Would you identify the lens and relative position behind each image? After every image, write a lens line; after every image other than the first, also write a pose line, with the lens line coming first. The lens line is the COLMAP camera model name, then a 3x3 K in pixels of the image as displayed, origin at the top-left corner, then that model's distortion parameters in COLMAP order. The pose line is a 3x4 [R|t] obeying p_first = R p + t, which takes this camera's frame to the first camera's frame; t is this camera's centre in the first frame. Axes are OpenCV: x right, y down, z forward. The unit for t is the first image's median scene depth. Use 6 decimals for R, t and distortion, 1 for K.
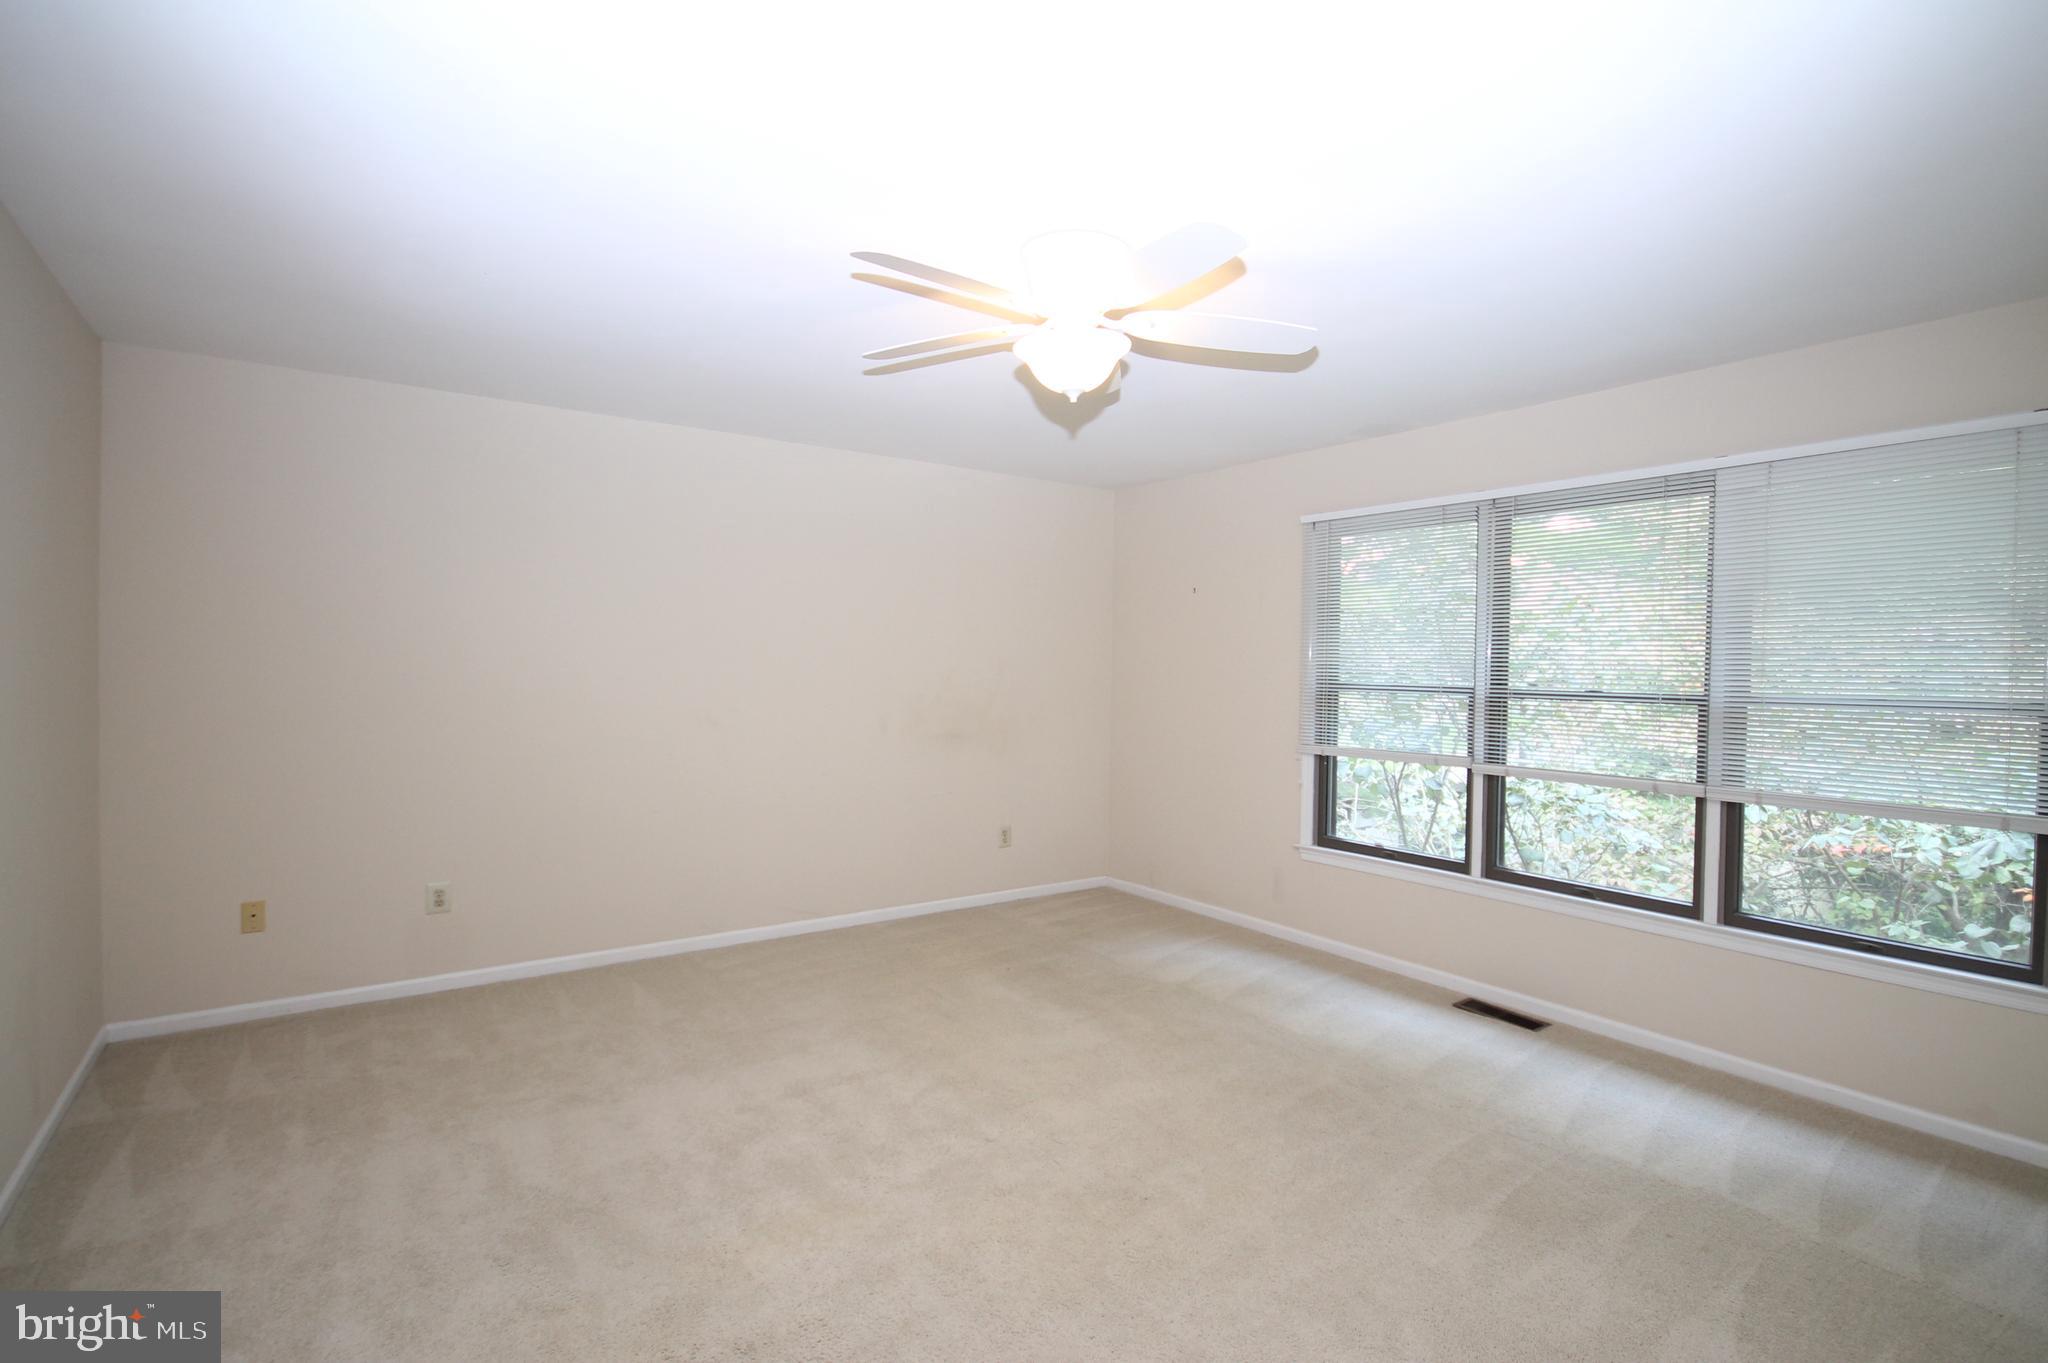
lens RADIAL K [[959.3, 0, 1042.4], [0, 959.3, 680.9], [0, 0, 1]] dist [-0.003747, 0.000639]
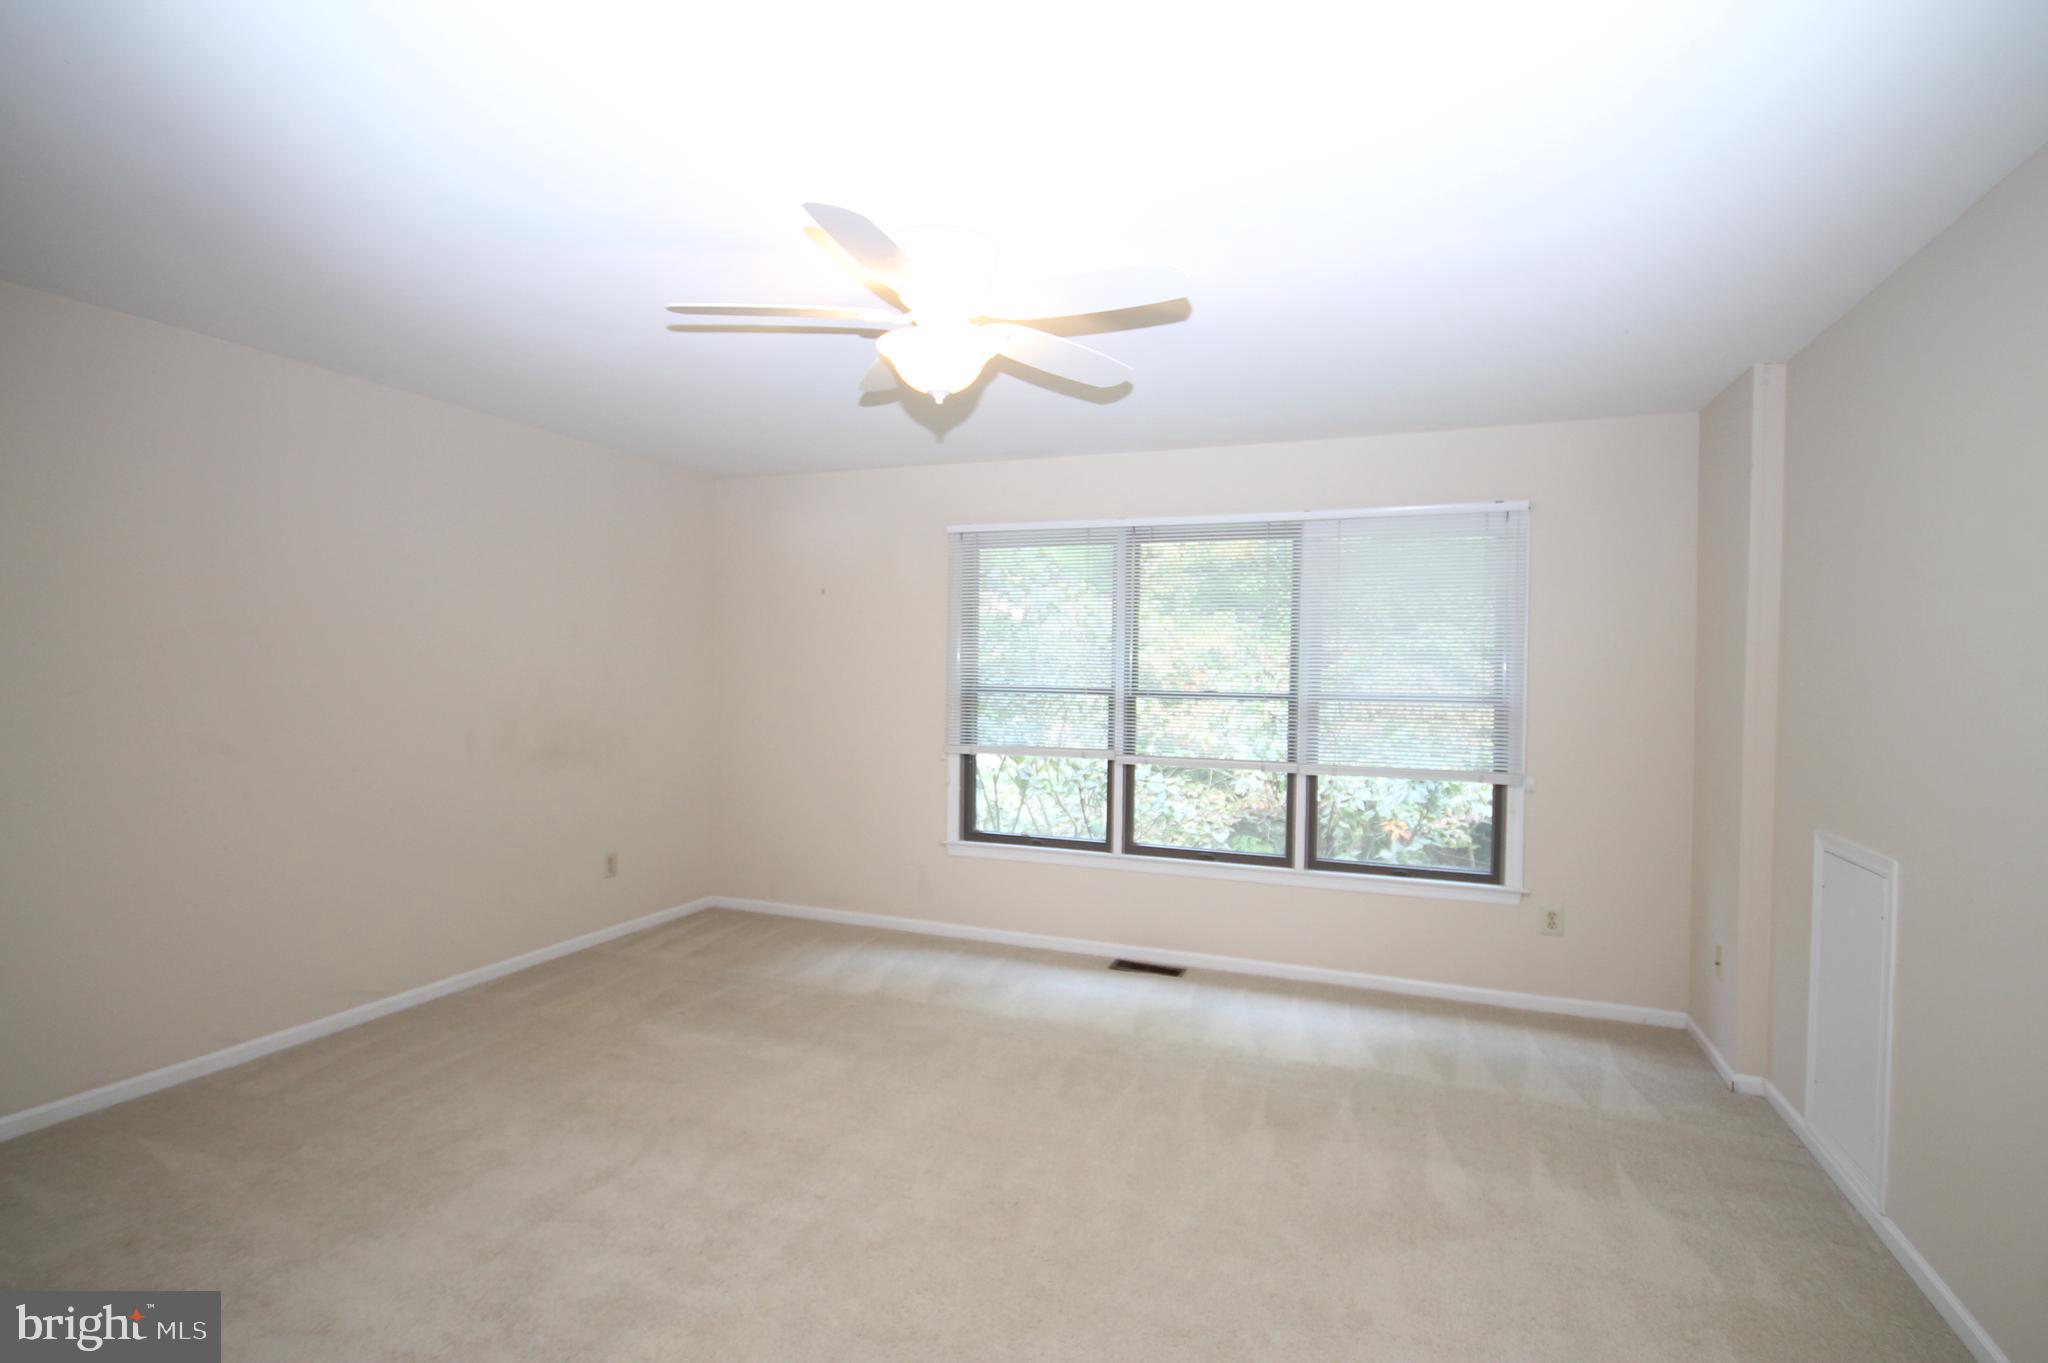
lens RADIAL K [[959.3, 0, 1042.4], [0, 959.3, 680.9], [0, 0, 1]] dist [-0.003747, 0.000639]
pose [[0.838131, -0.008522, 0.545402, -0.252770], [0.005643, 0.999960, 0.006953, -0.011577], [-0.545440, -0.002750, 0.838146, 0.083143]]
